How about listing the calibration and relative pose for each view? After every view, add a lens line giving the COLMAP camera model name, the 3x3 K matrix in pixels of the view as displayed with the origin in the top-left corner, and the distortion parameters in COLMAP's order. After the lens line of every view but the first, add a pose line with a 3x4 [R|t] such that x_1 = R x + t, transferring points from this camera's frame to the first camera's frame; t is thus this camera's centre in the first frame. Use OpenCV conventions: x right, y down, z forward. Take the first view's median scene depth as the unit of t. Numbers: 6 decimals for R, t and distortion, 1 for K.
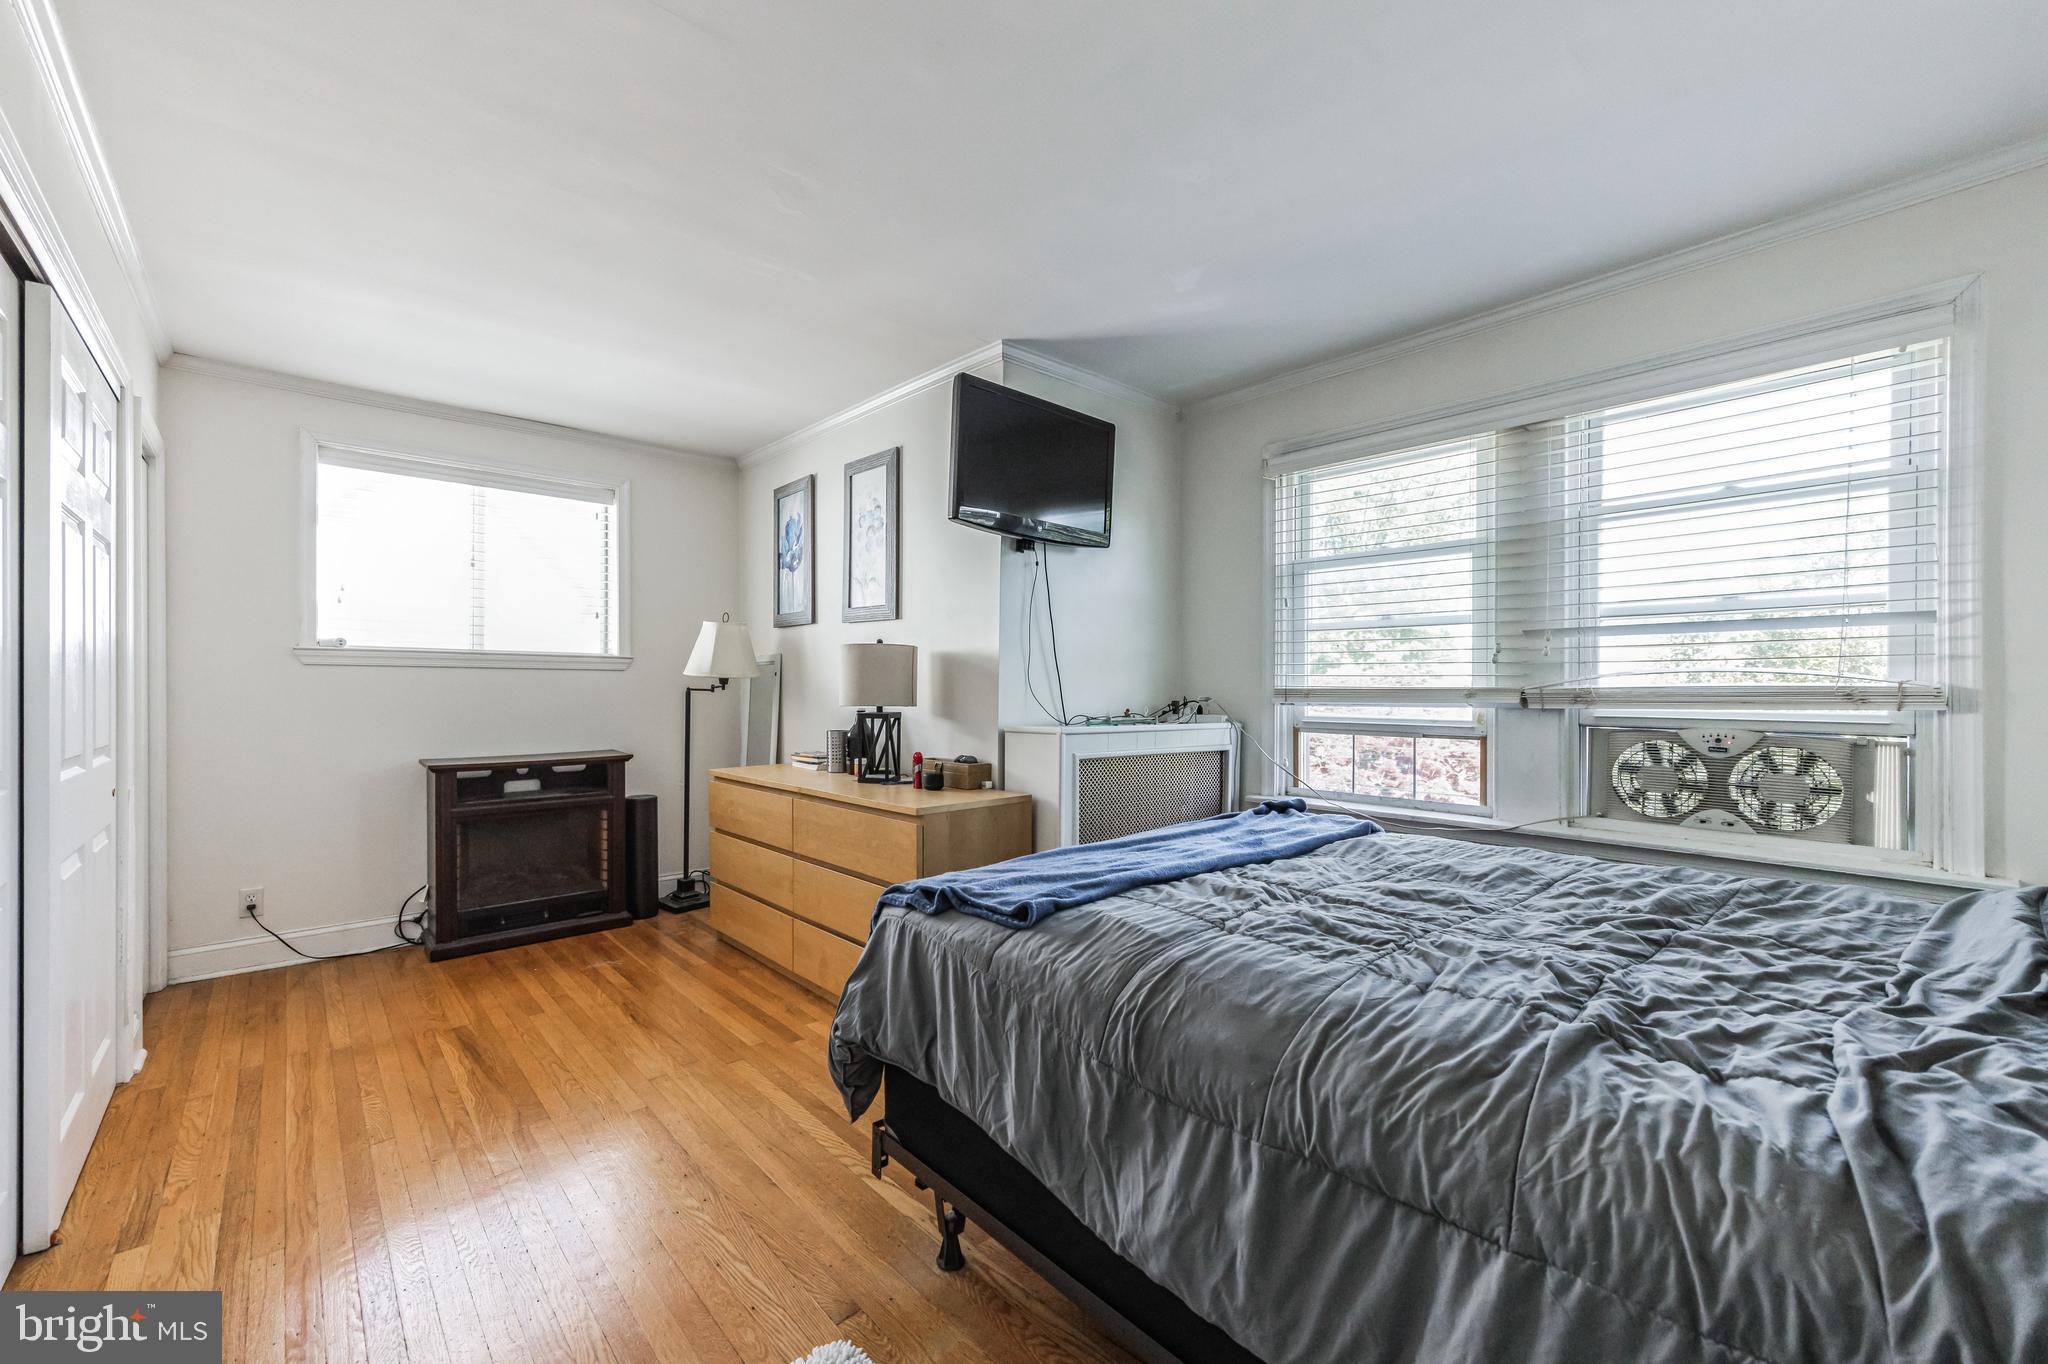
lens RADIAL K [[827.3, 0, 1022.4], [0, 827.3, 689.4], [0, 0, 1]] dist [0.002595, 0.000249]
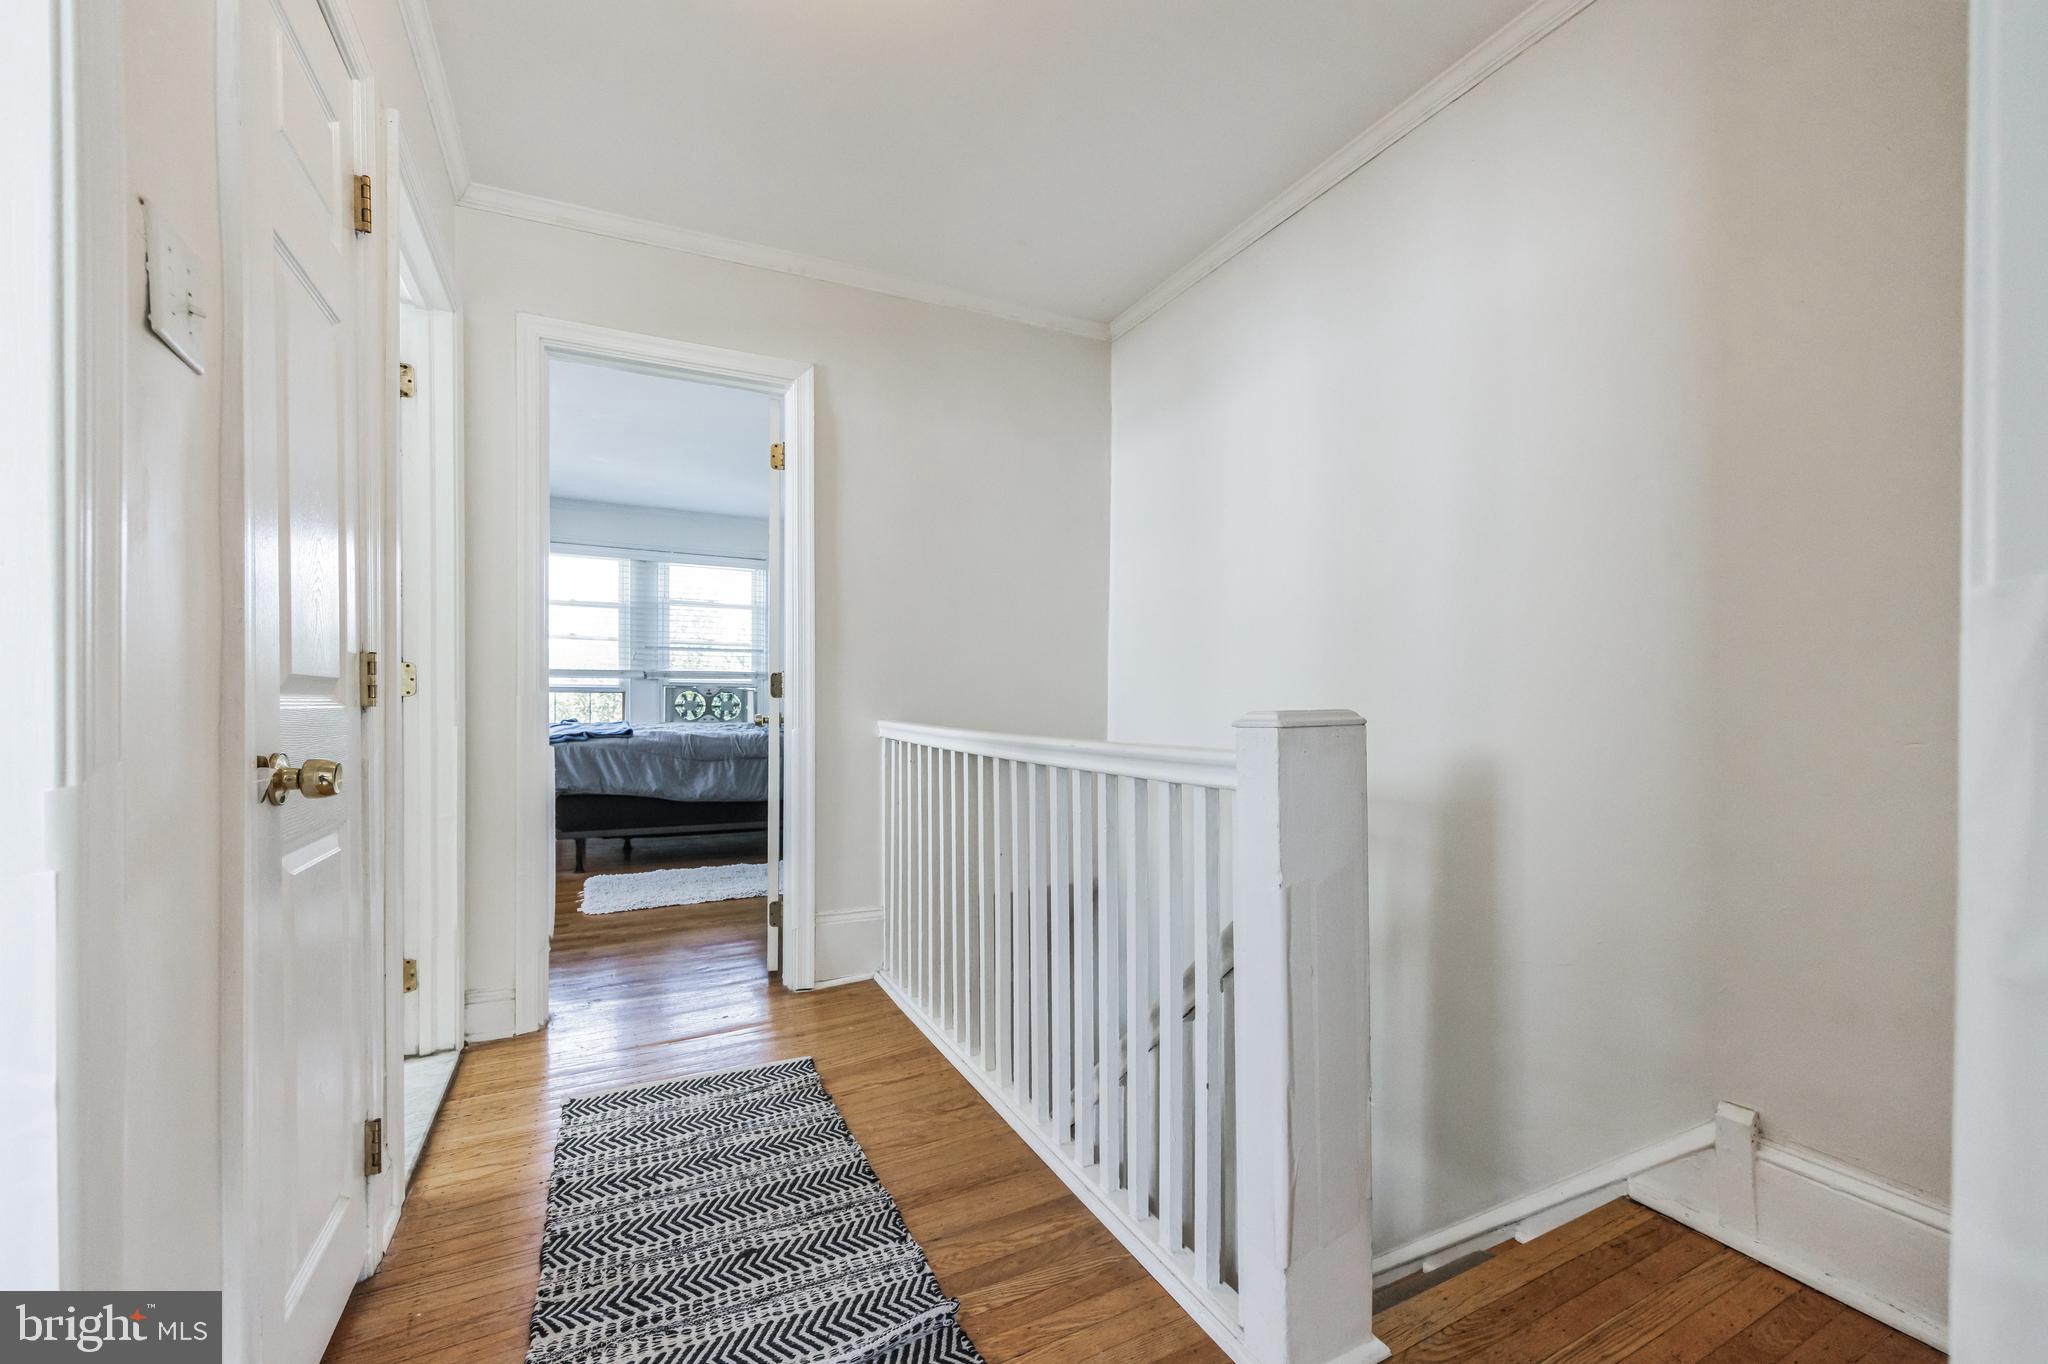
lens RADIAL K [[791.1, 0, 1016.2], [0, 791.1, 707.1], [0, 0, 1]] dist [0.000681, 0.000031]
pose [[0.244190, -0.007267, 0.969700, -1.295386], [-0.004235, 0.999954, 0.008561, 0.076815], [-0.969718, -0.006197, 0.244148, -0.578750]]
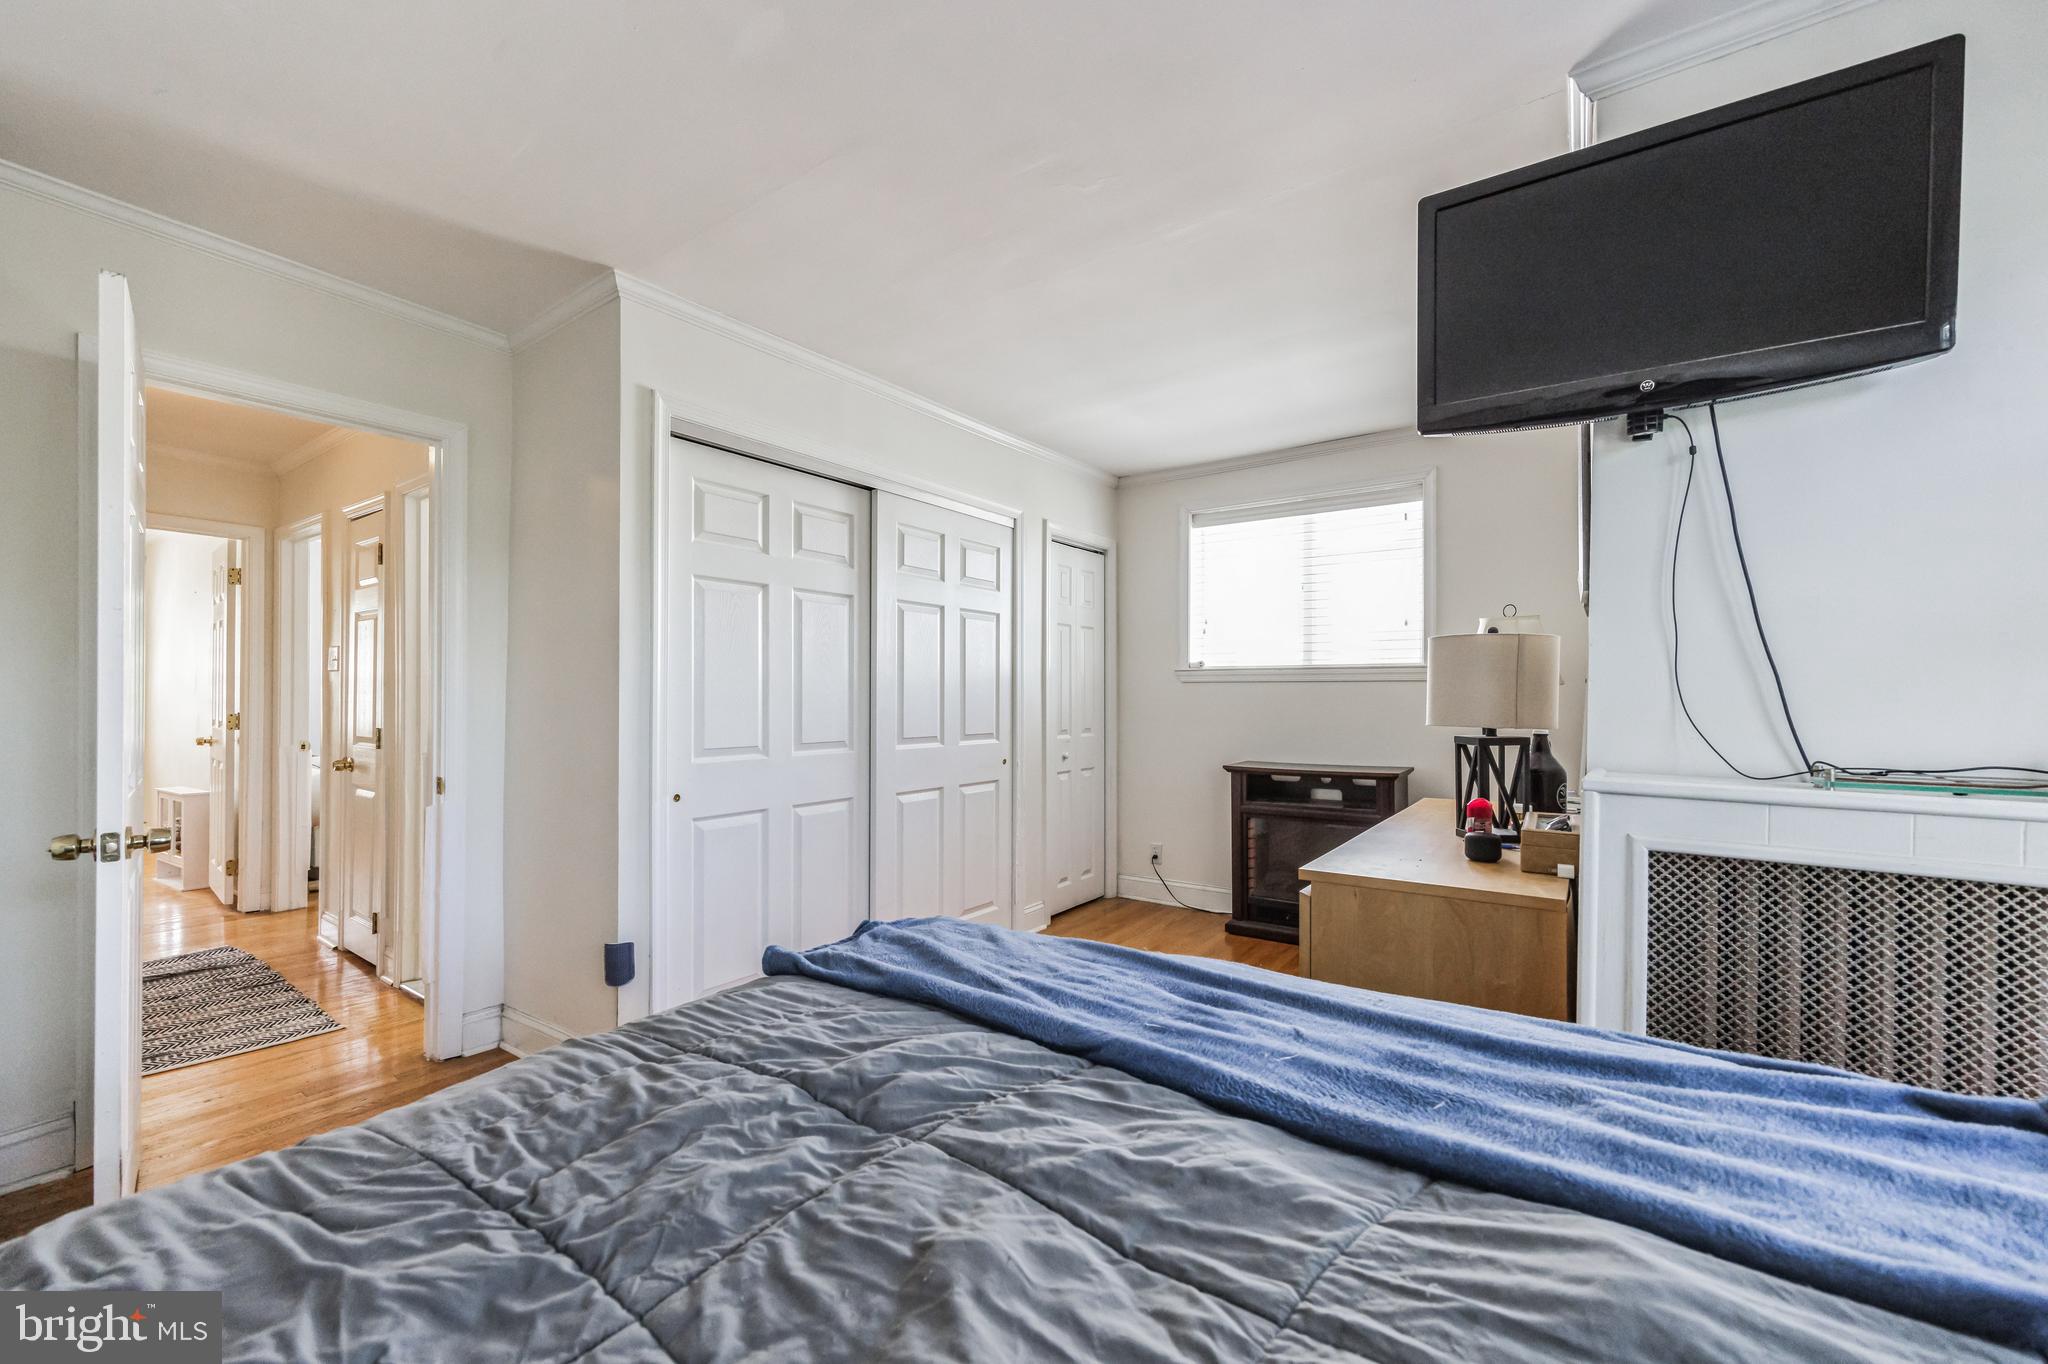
lens RADIAL K [[841.7, 0, 1027.2], [0, 841.7, 697.4], [0, 0, 1]] dist [-0.000253, -0.000173]
pose [[0.214998, -0.003066, -0.976610, 0.552057], [-0.002476, 0.999990, -0.003685, -0.000808], [0.976611, 0.003210, 0.214988, 0.647790]]
